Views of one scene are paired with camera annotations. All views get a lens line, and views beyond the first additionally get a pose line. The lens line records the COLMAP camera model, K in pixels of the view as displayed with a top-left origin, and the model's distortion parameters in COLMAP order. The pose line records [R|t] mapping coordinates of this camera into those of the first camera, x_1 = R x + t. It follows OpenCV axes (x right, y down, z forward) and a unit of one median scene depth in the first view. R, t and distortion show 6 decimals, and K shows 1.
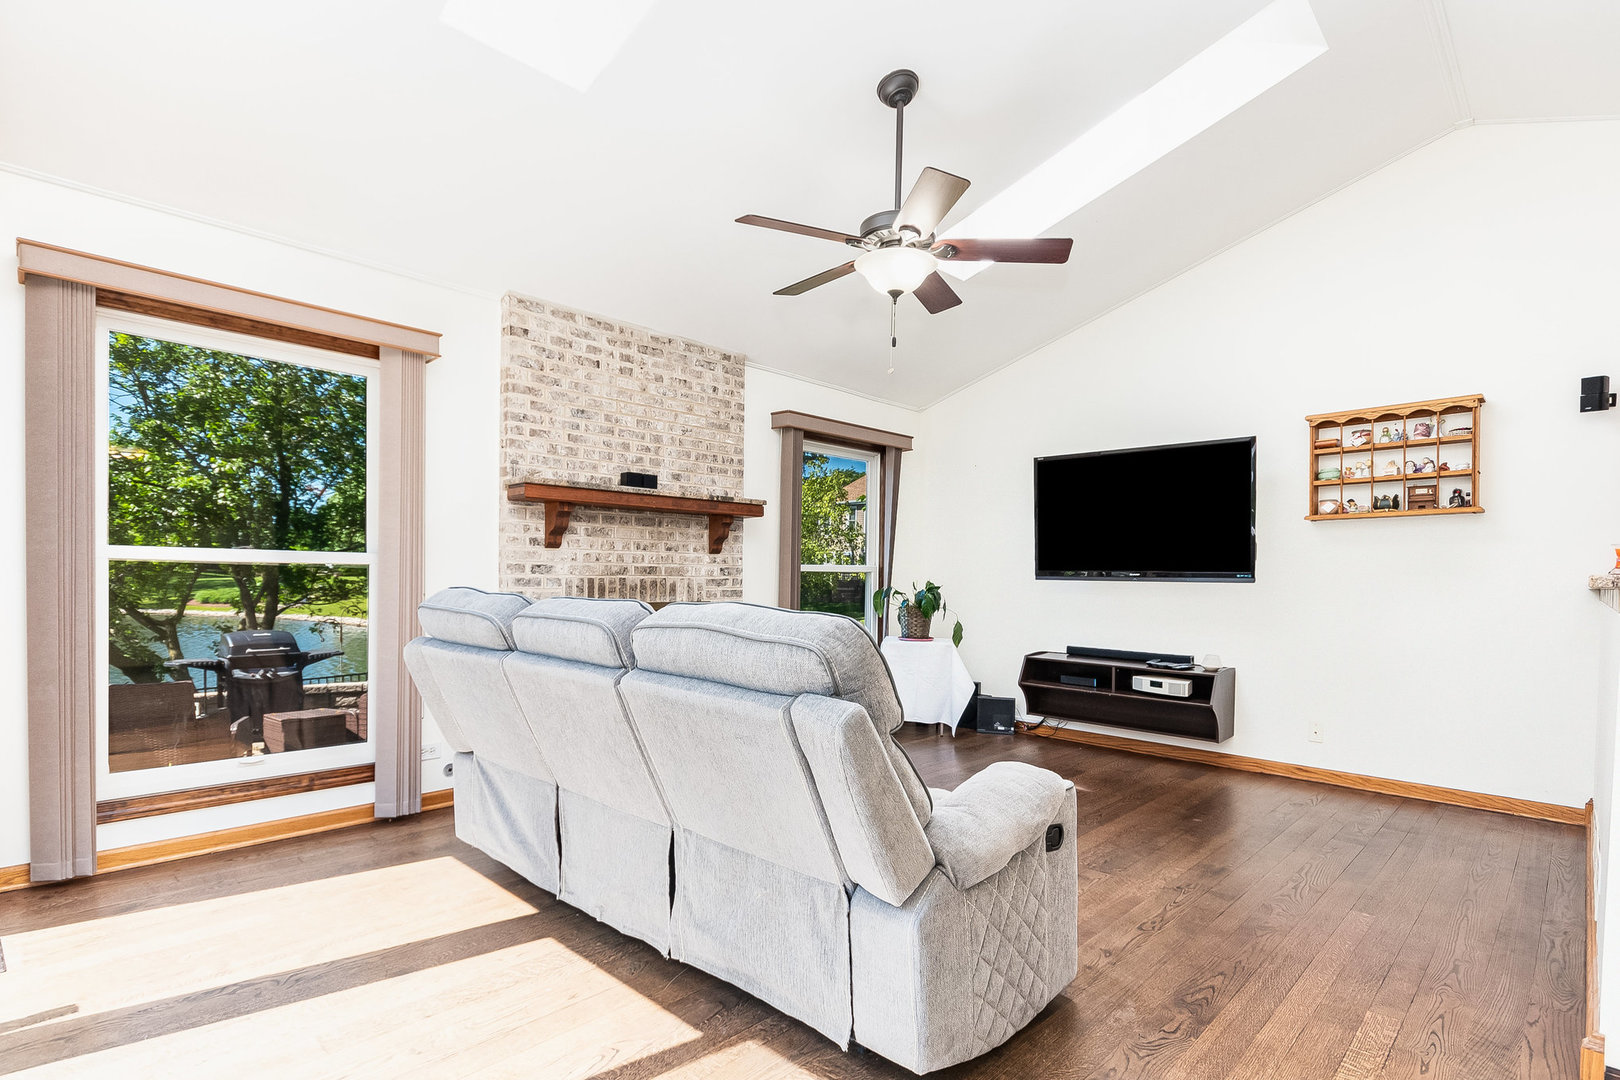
lens RADIAL K [[811.8, 0, 823.2], [0, 811.8, 593.7], [0, 0, 1]] dist [-0.002047, 0.004107]
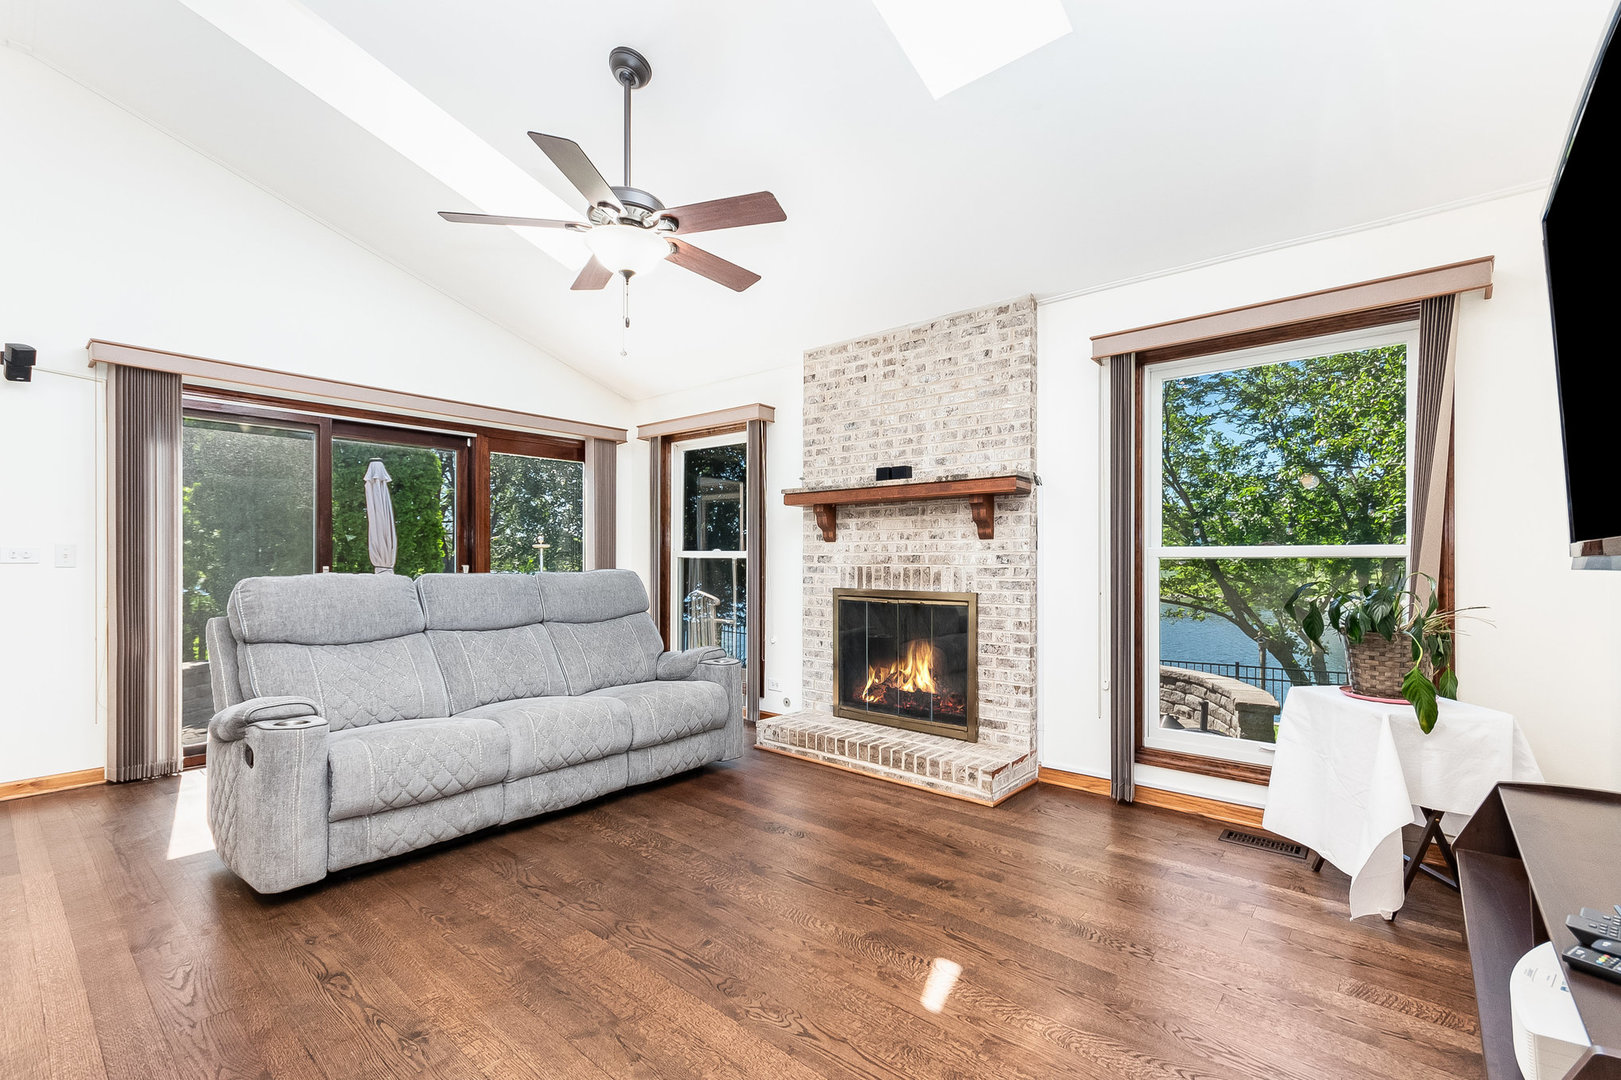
lens RADIAL K [[713.5, 0, 813.5], [0, 713.5, 559.4], [0, 0, 1]] dist [0.009347, -0.003083]
pose [[0.055640, -0.016773, -0.998310, 0.689818], [-0.027639, 0.999450, -0.018333, -0.008636], [0.998068, 0.028613, 0.055146, 0.850037]]
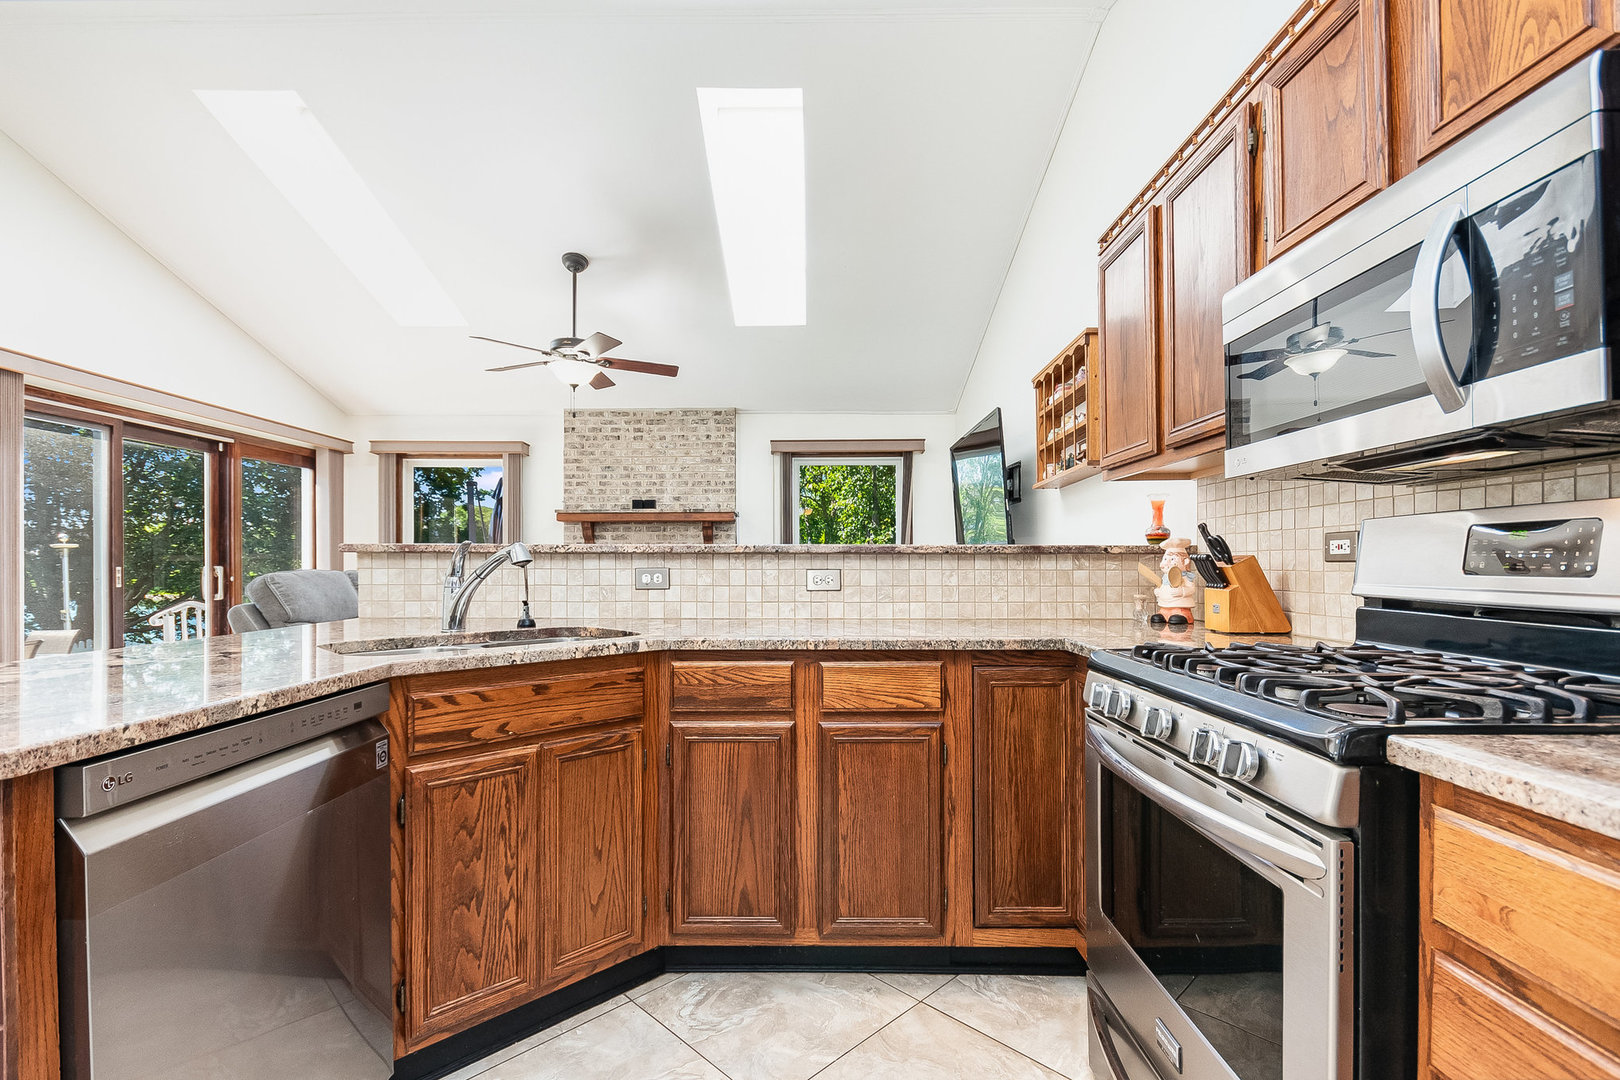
lens RADIAL K [[737.4, 0, 803.5], [0, 737.4, 561.2], [0, 0, 1]] dist [0.003458, 0.000987]
pose [[0.677216, -0.021258, -0.735477, 1.062044], [-0.006773, 0.999360, -0.035123, 0.022954], [0.735753, 0.028767, 0.676639, 0.247028]]
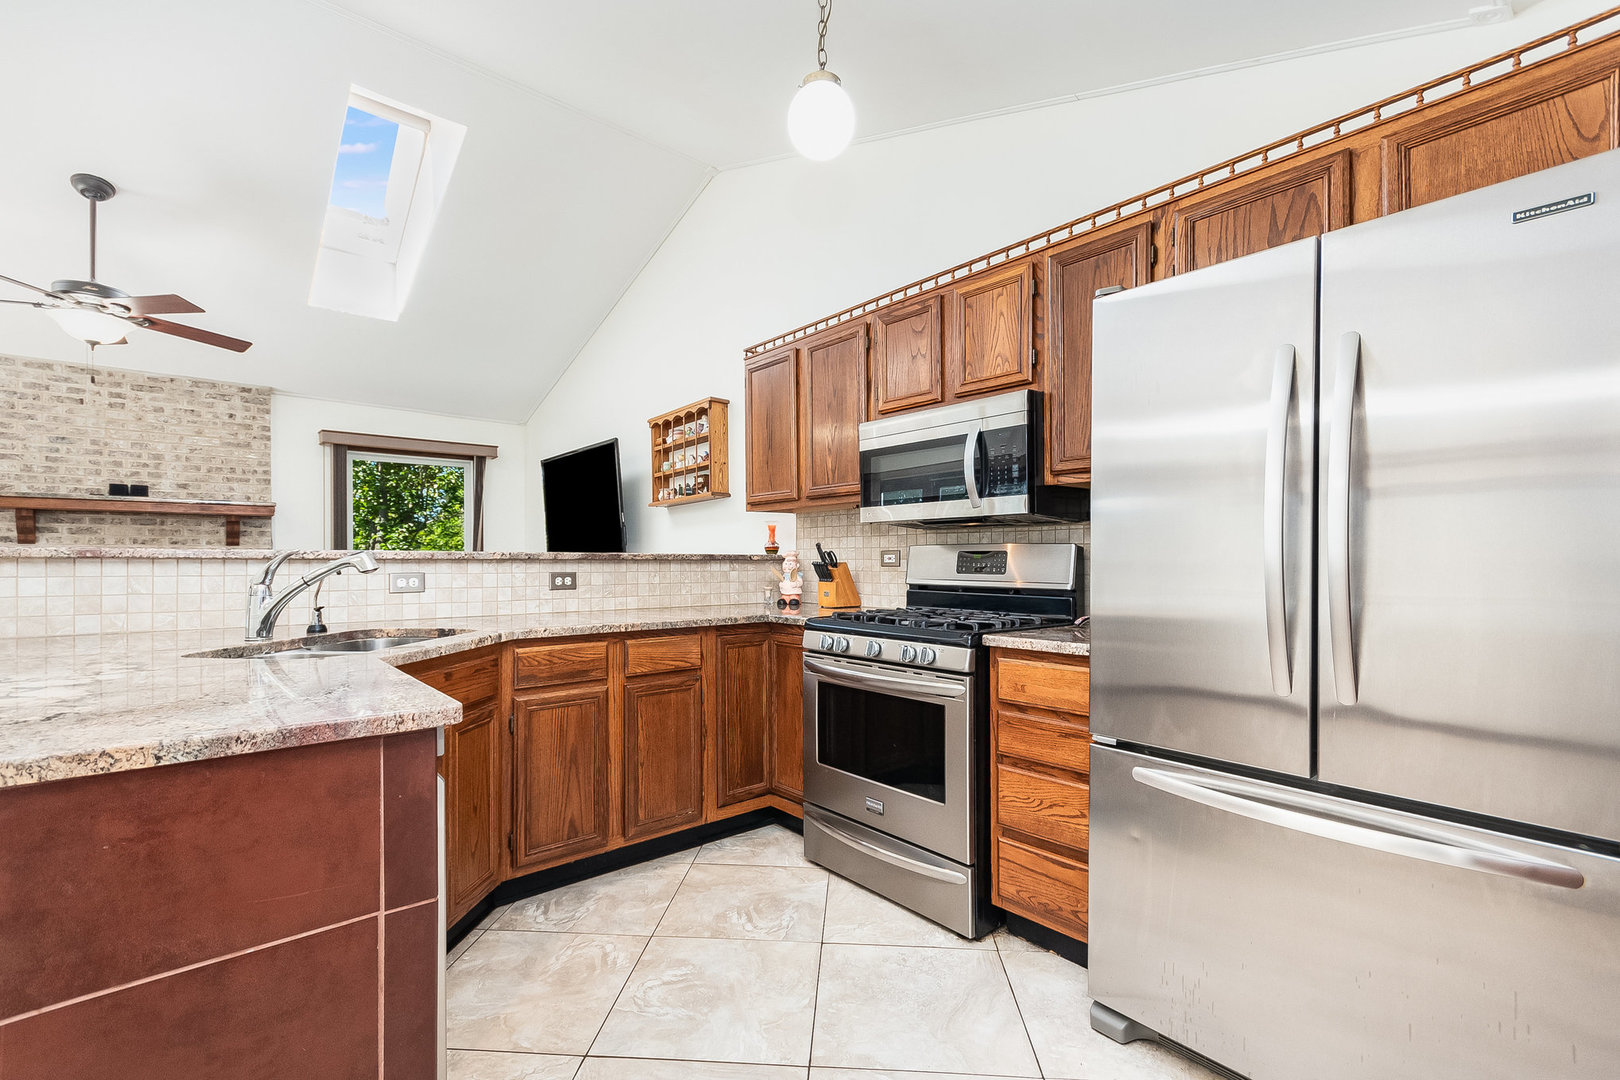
lens RADIAL K [[713.1, 0, 808.9], [0, 713.1, 561.8], [0, 0, 1]] dist [0.009347, -0.003083]
pose [[0.993876, -0.018133, -0.109005, 0.962671], [0.015246, 0.999512, -0.027261, 0.021216], [0.109446, 0.025432, 0.993667, -0.004460]]
